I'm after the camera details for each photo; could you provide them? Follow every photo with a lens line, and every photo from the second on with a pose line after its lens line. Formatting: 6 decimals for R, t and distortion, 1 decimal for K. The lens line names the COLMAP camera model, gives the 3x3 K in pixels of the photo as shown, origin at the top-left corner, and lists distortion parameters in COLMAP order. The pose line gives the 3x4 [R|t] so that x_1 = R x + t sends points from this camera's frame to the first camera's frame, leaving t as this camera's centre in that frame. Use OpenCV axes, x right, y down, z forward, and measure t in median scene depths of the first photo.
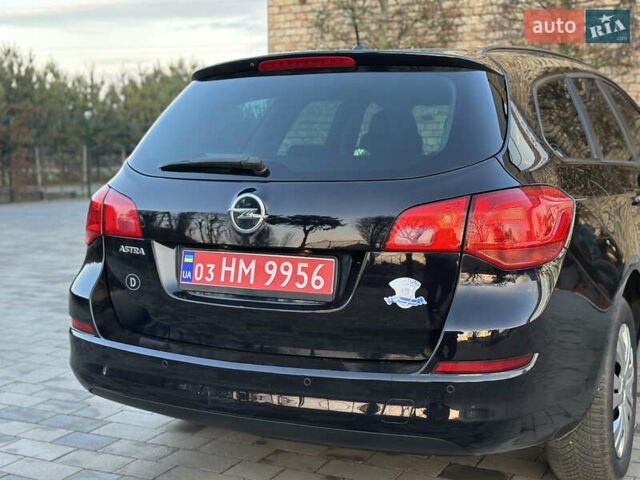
lens RADIAL K [[887.7, 0, 318.9], [0, 887.7, 246.7], [0, 0, 1]] dist [0.208364, -0.420700]
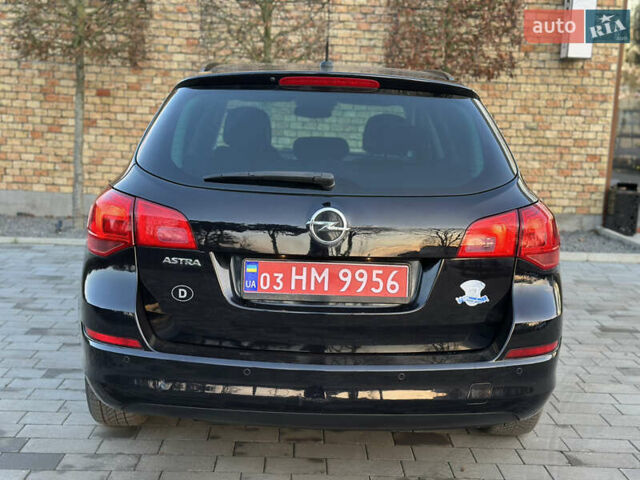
lens RADIAL K [[887.7, 0, 318.9], [0, 887.7, 246.7], [0, 0, 1]] dist [0.208364, -0.420700]
pose [[0.879796, -0.032439, 0.474243, -0.586567], [0.013496, 0.998971, 0.043296, -0.057678], [-0.475160, -0.031691, 0.879329, 0.057762]]
